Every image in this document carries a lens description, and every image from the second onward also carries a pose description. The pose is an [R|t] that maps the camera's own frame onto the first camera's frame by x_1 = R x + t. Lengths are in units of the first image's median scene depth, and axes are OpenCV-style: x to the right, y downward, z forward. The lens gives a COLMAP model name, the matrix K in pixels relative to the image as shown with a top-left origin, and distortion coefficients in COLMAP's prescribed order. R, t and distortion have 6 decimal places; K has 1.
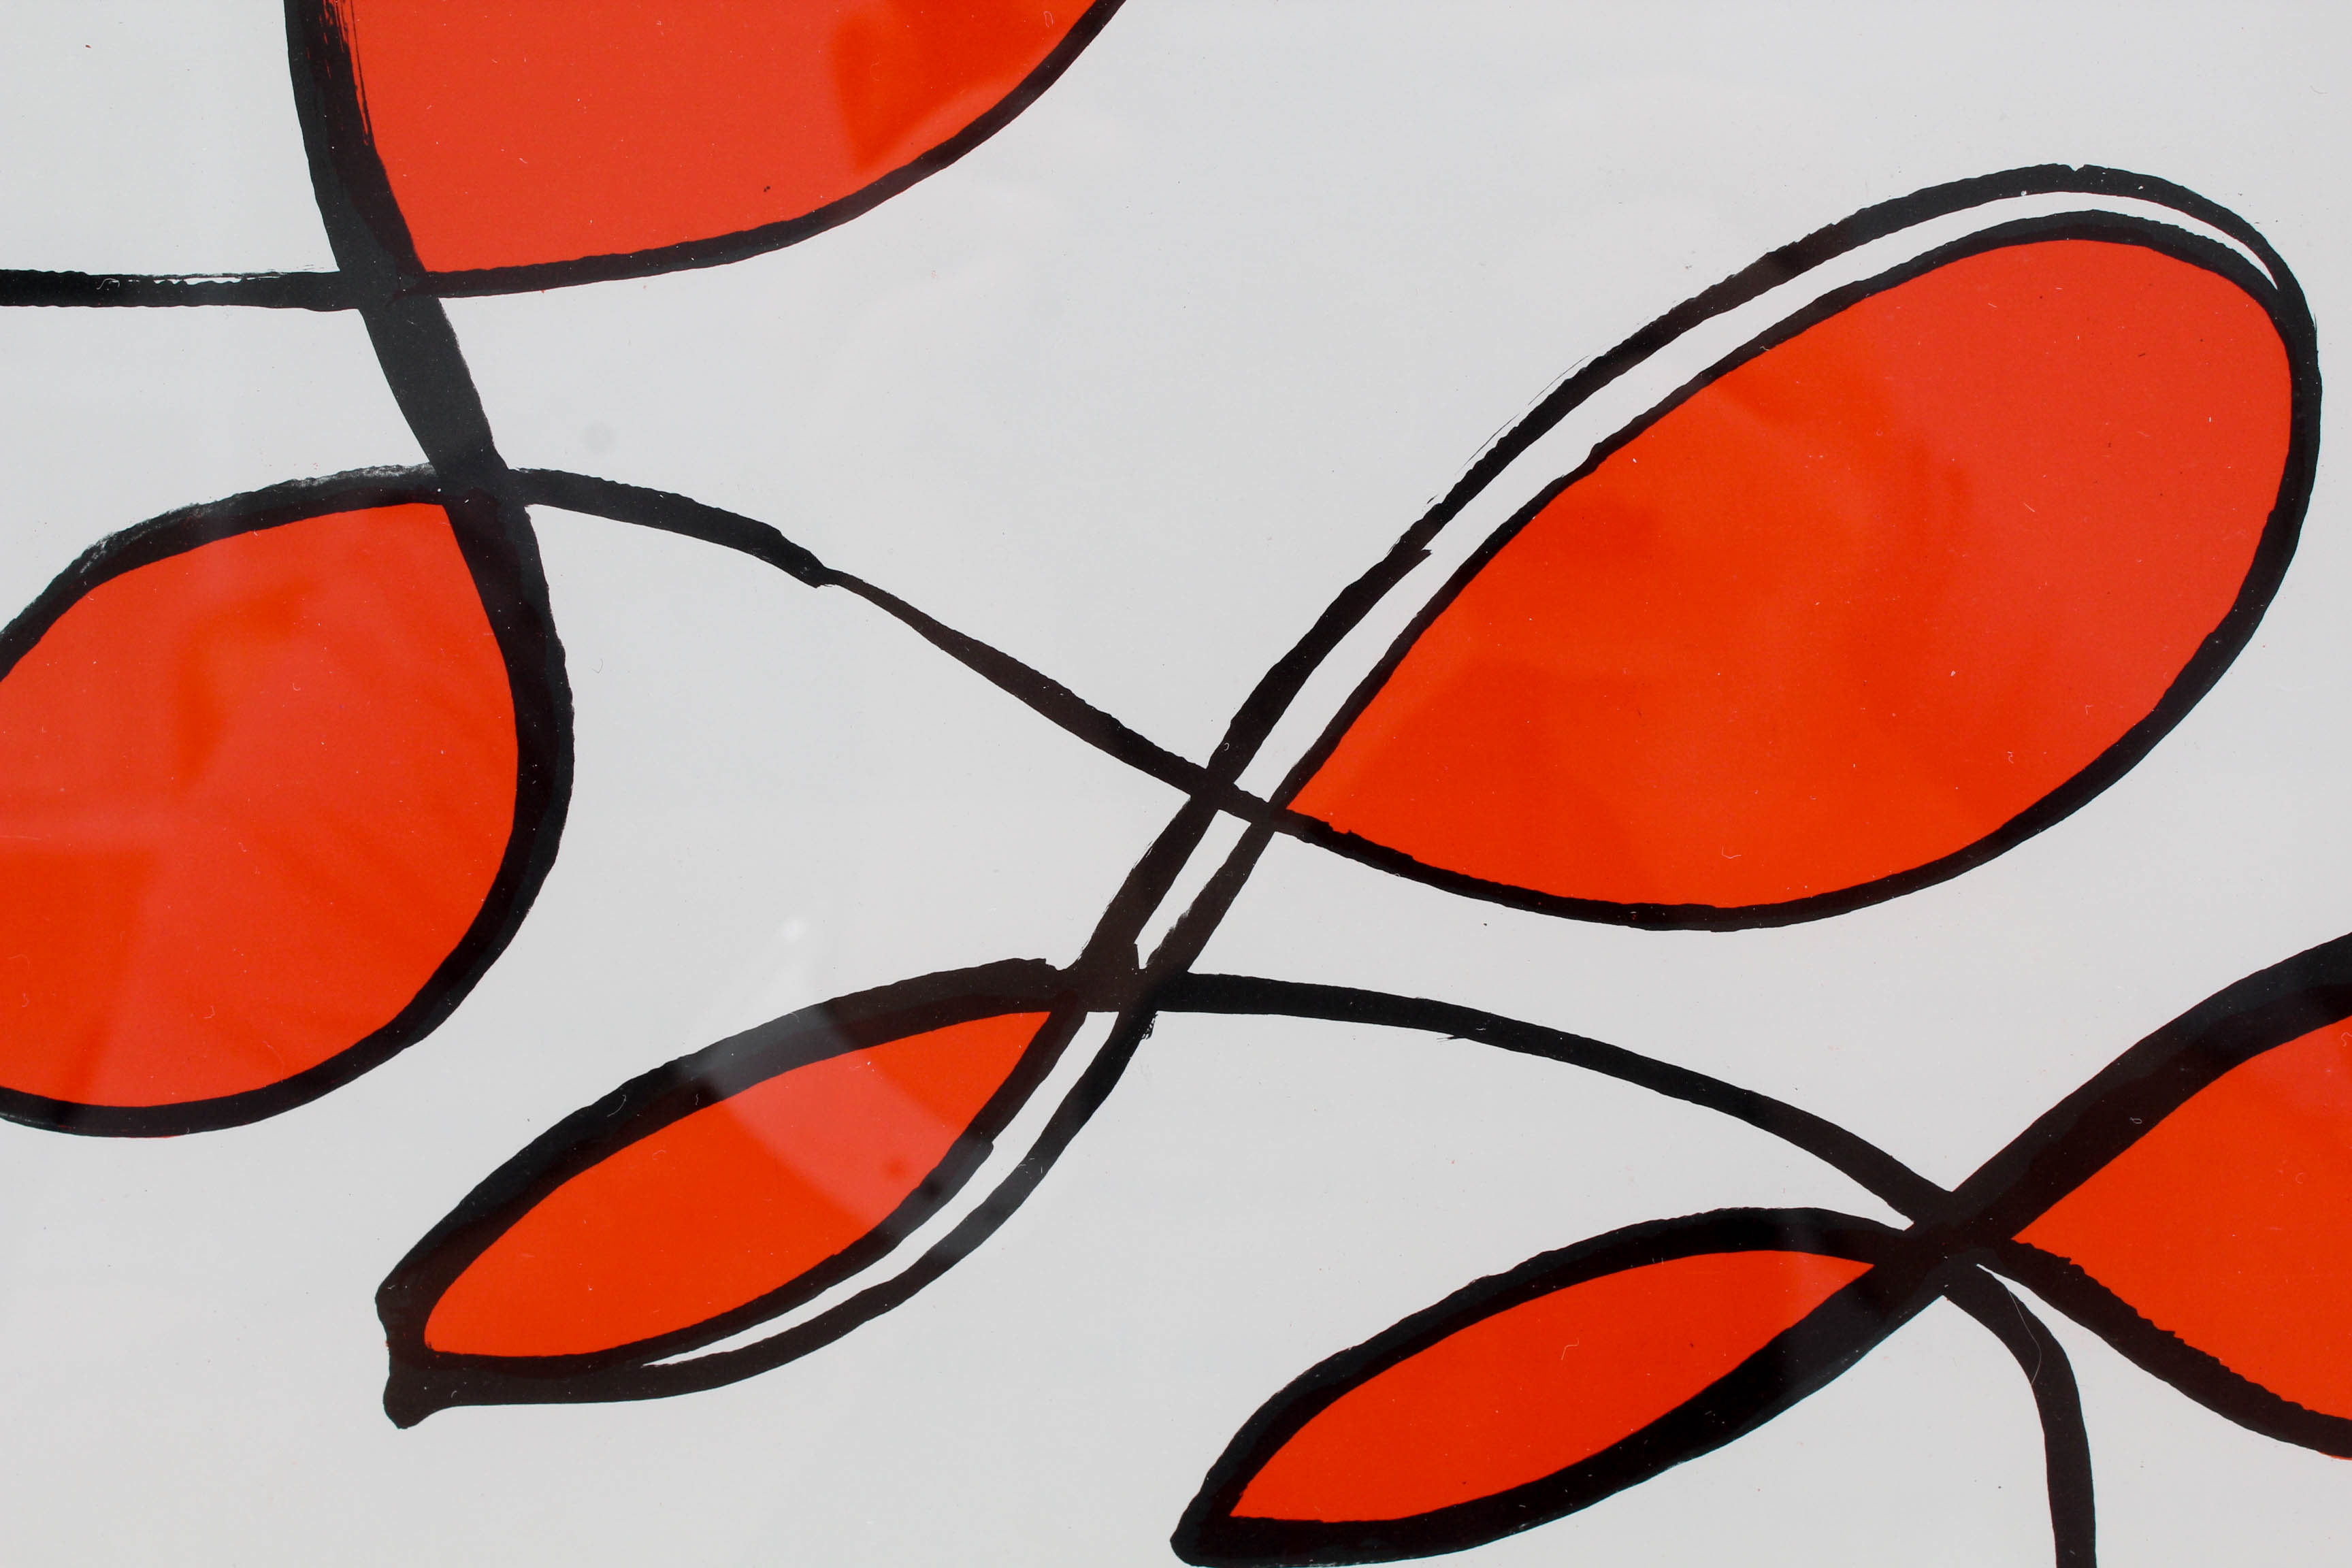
lens RADIAL K [[3444.8, 0, 1169.5], [0, 3444.8, 780.4], [0, 0, 1]] dist [-0.036823, 0.000000]
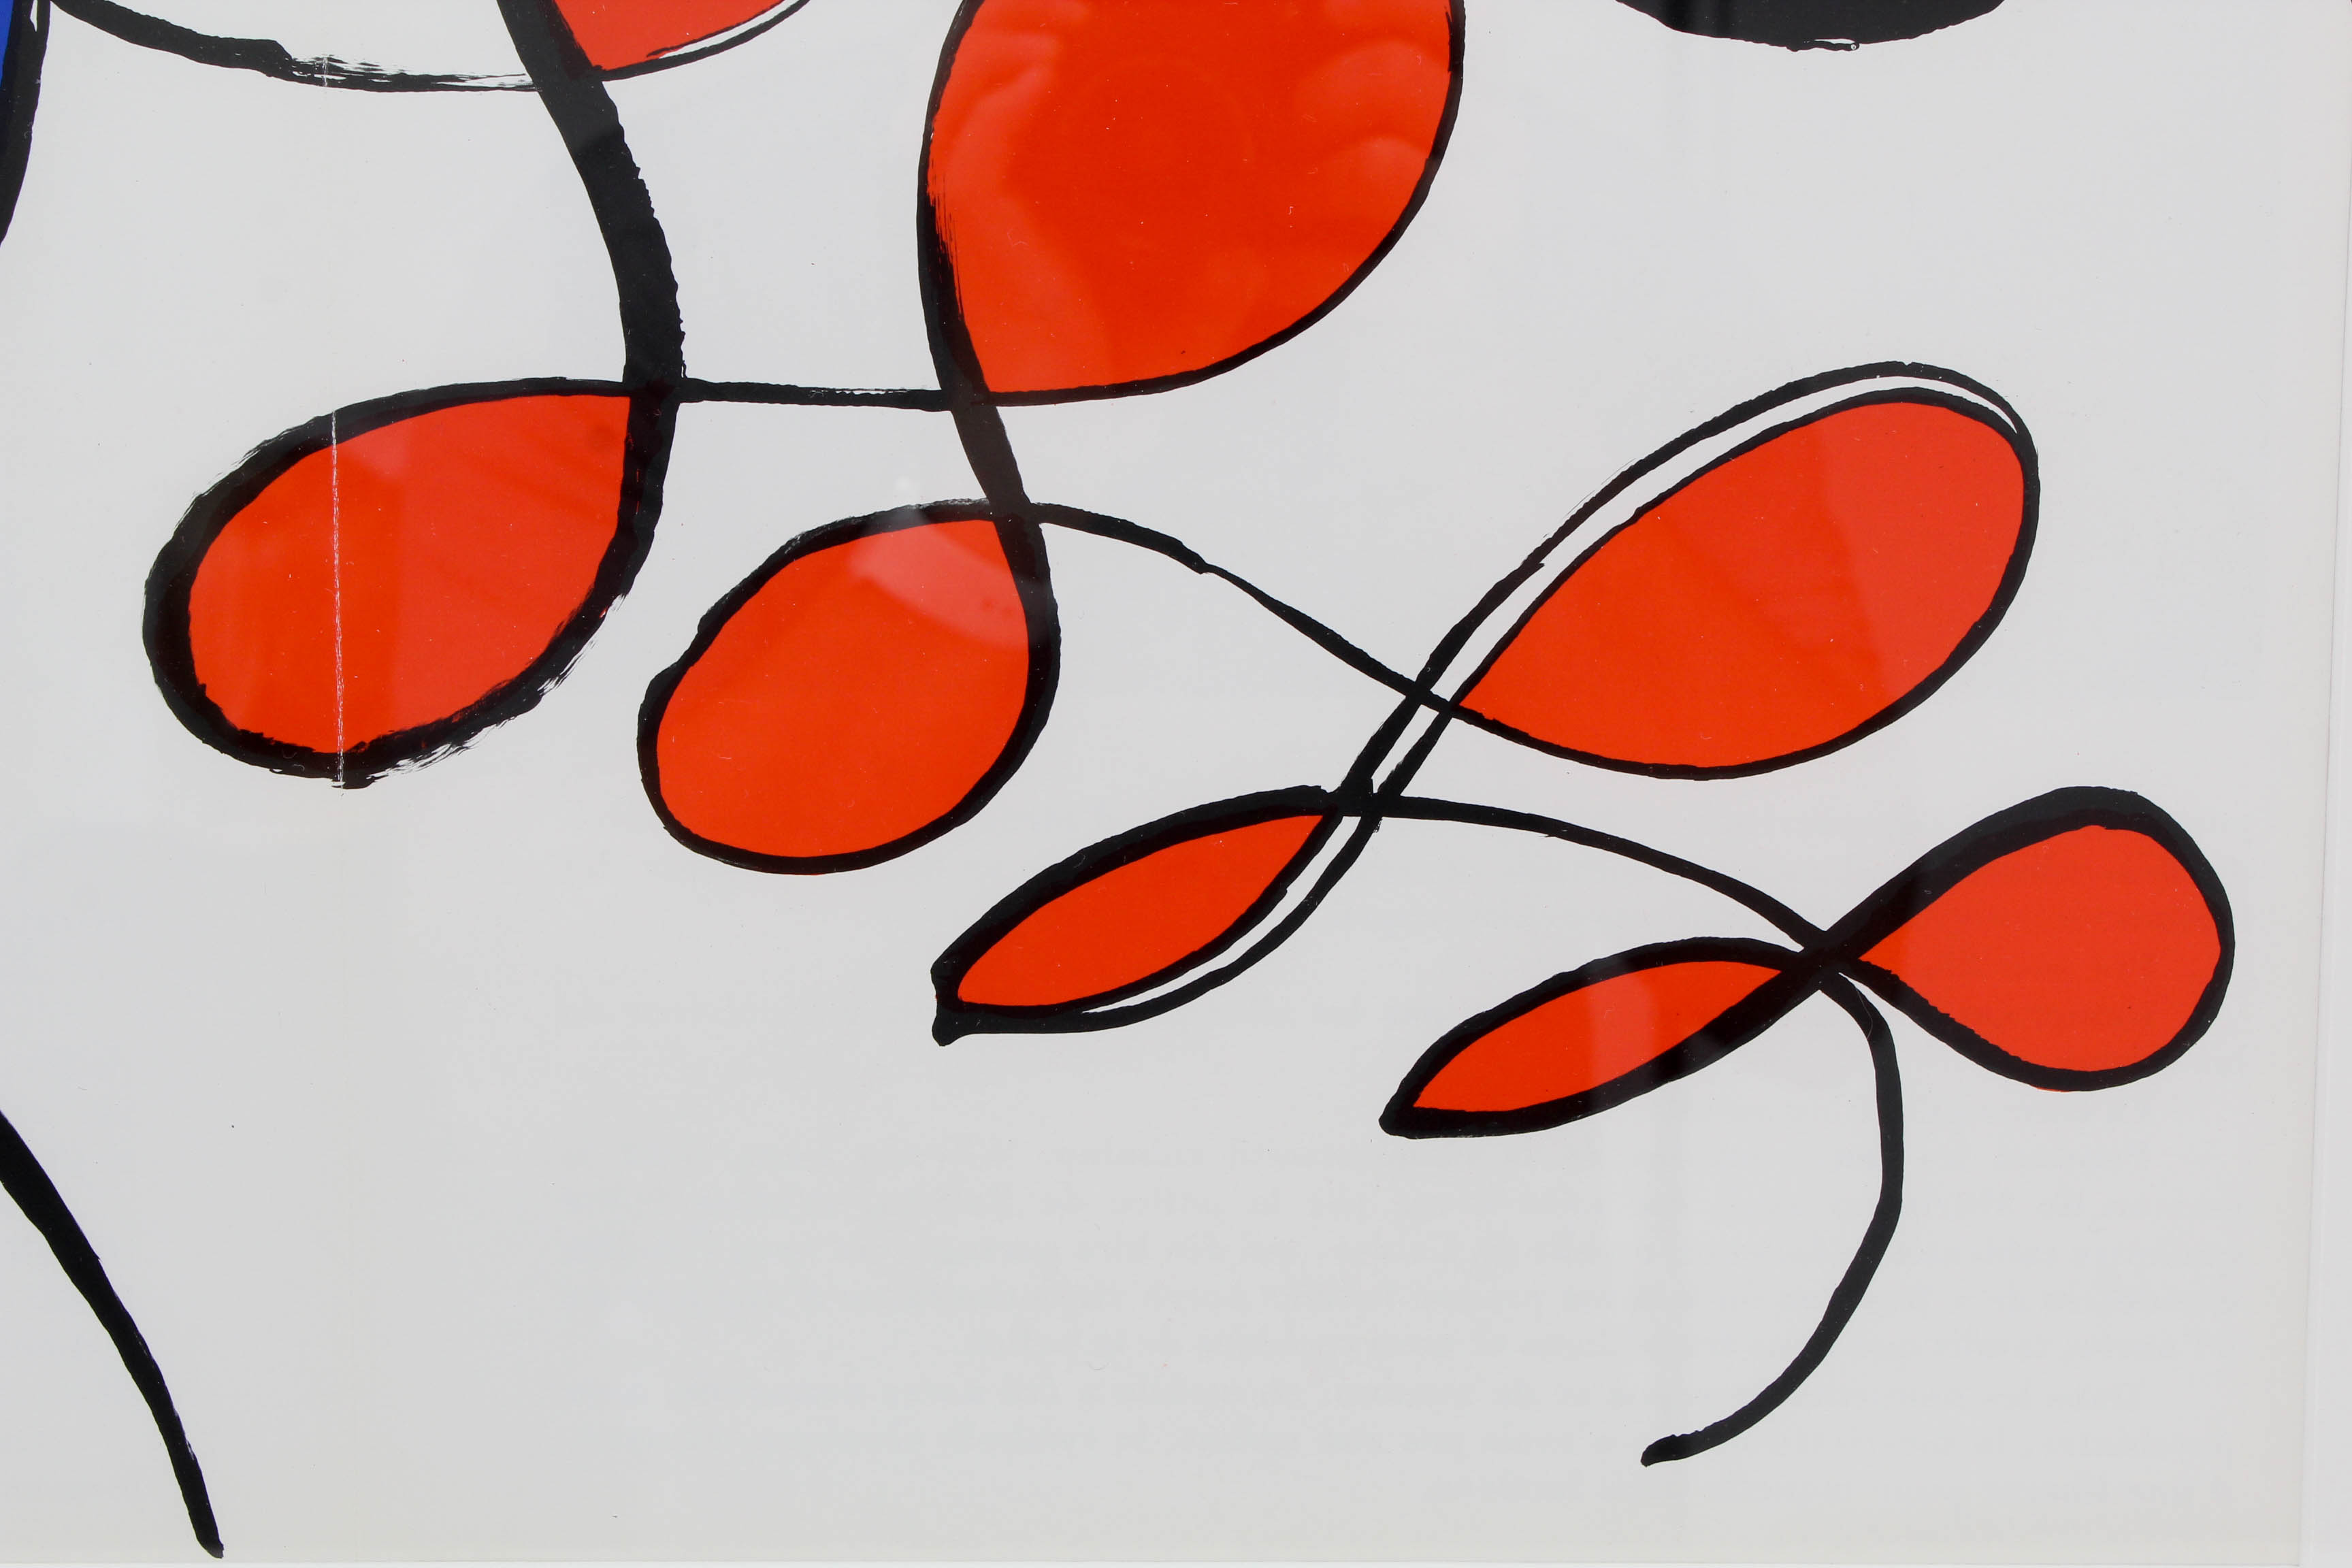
lens RADIAL K [[4895.7, 0, 1181.1], [0, 4895.7, 782.2], [0, 0, 1]] dist [0.043687, 0.000000]
pose [[0.999188, 0.027520, 0.029426, -0.184125], [-0.027927, 0.999518, 0.013534, 0.017796], [-0.029040, -0.014345, 0.999475, -1.537916]]
